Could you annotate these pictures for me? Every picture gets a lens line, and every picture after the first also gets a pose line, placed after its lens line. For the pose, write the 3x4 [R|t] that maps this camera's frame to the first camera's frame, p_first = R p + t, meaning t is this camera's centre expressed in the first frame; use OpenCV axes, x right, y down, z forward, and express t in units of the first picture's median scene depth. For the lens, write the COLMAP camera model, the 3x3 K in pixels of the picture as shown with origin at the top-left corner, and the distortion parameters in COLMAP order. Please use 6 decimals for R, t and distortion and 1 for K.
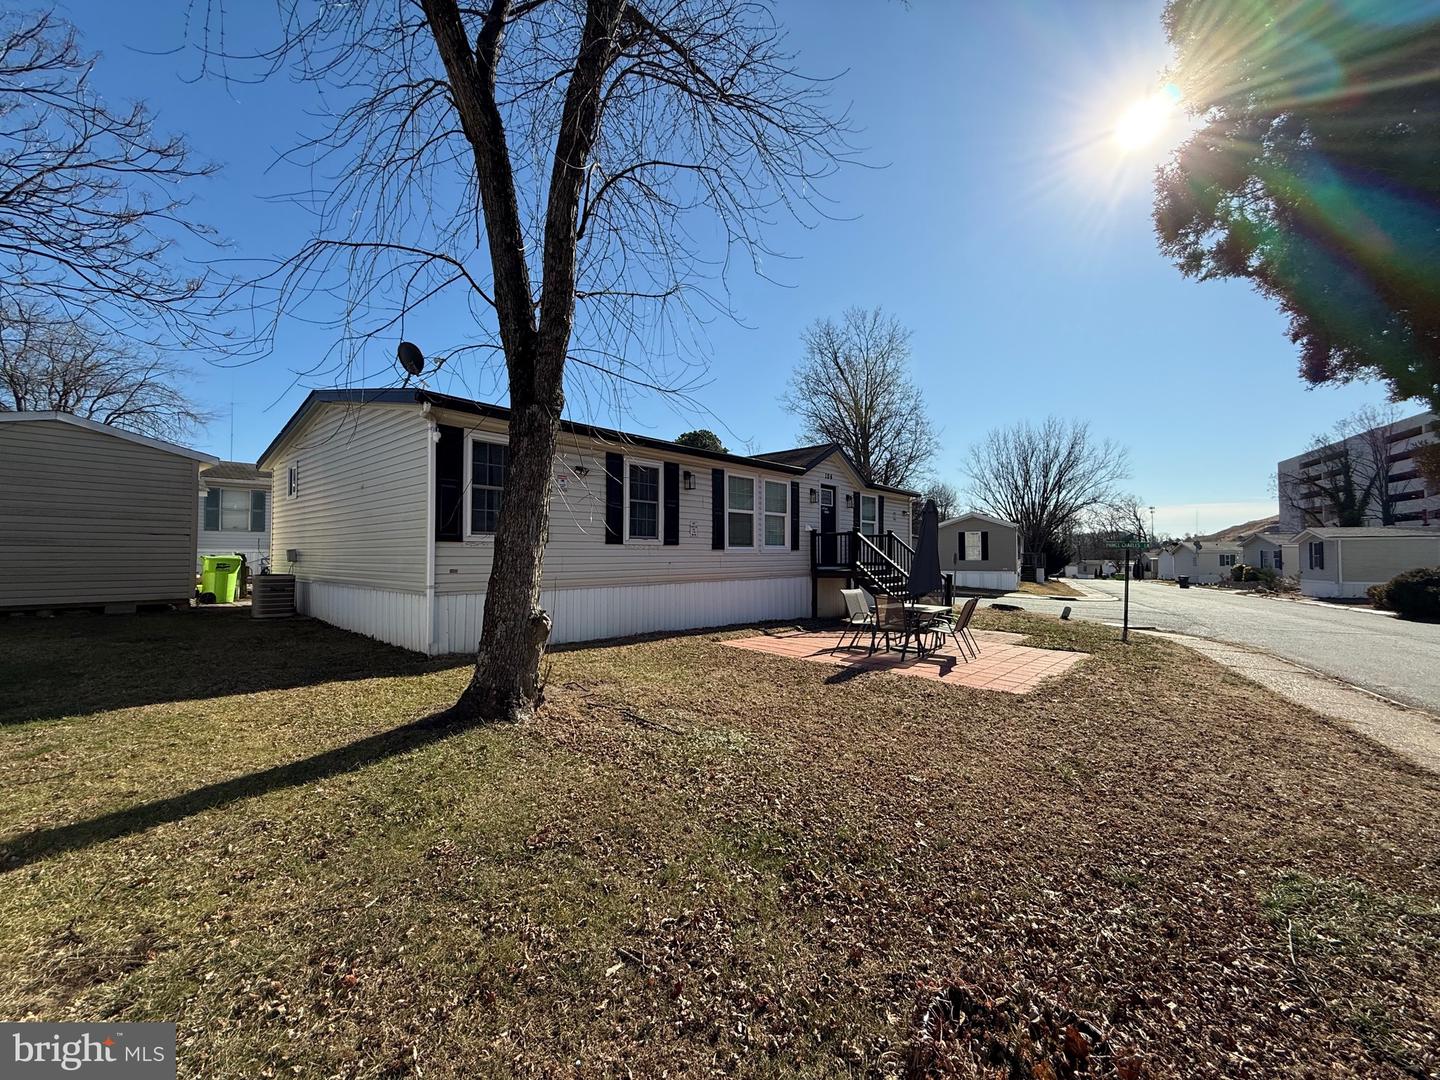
lens RADIAL K [[577.1, 0, 720.0], [0, 577.1, 540.0], [0, 0, 1]] dist [-0.000263, -0.000029]
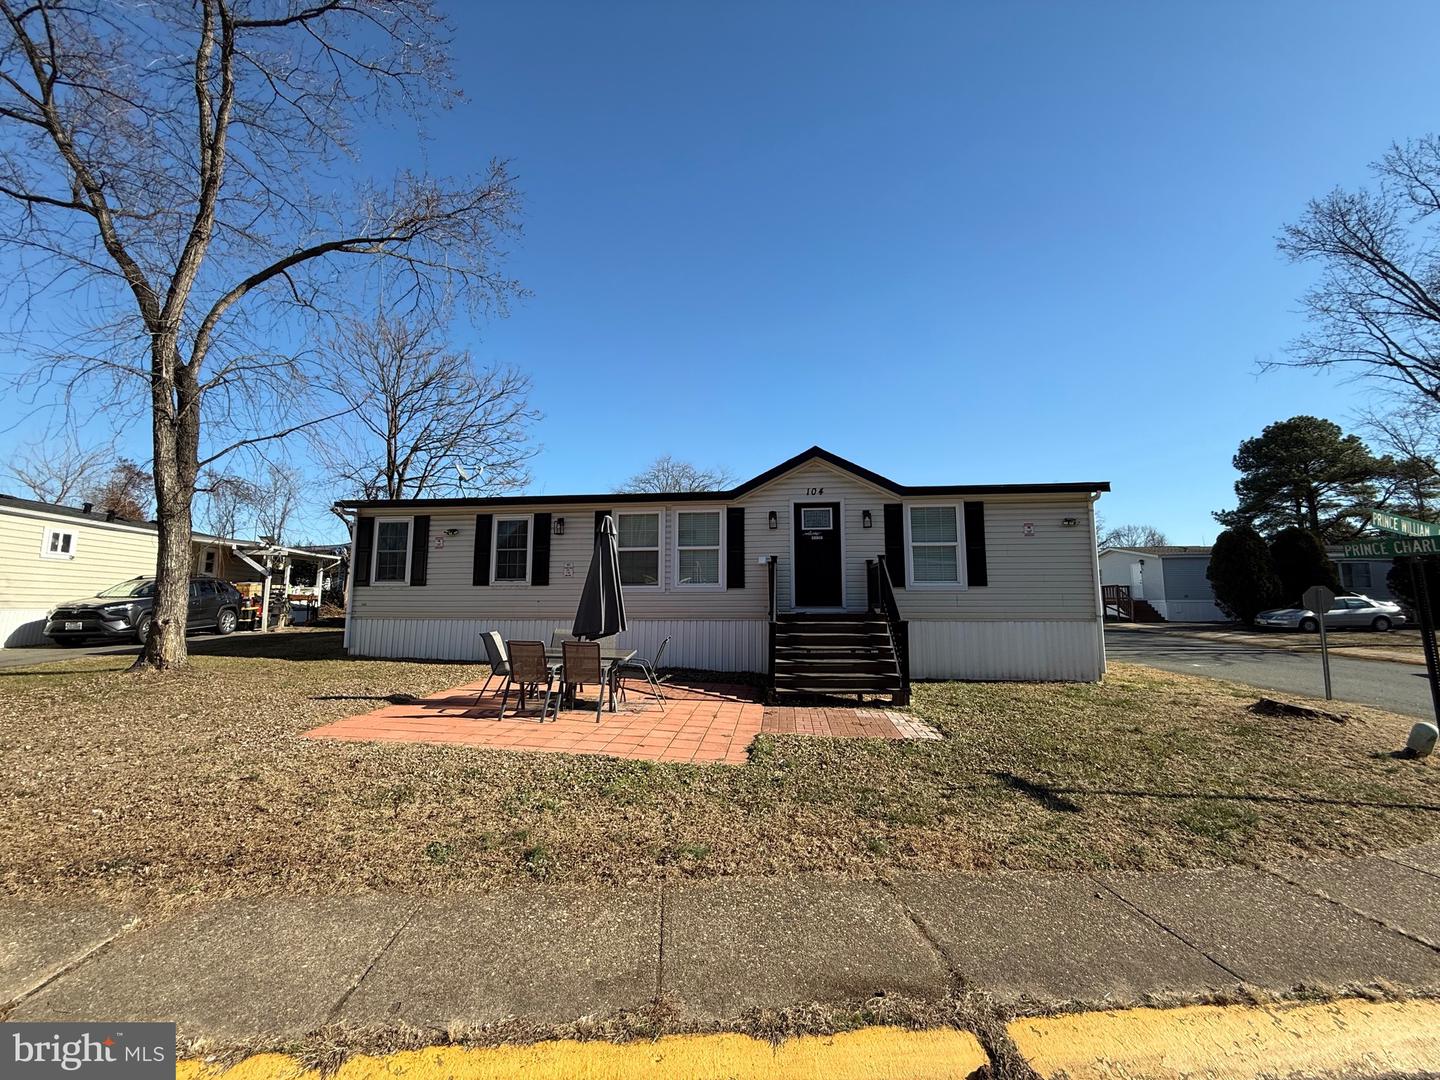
lens RADIAL K [[577.1, 0, 720.0], [0, 577.1, 540.0], [0, 0, 1]] dist [-0.000263, -0.000029]
pose [[0.553618, -0.099635, -0.826789, 1.040764], [0.019538, 0.994098, -0.106715, 0.047393], [0.832542, 0.042926, 0.552297, 0.652717]]
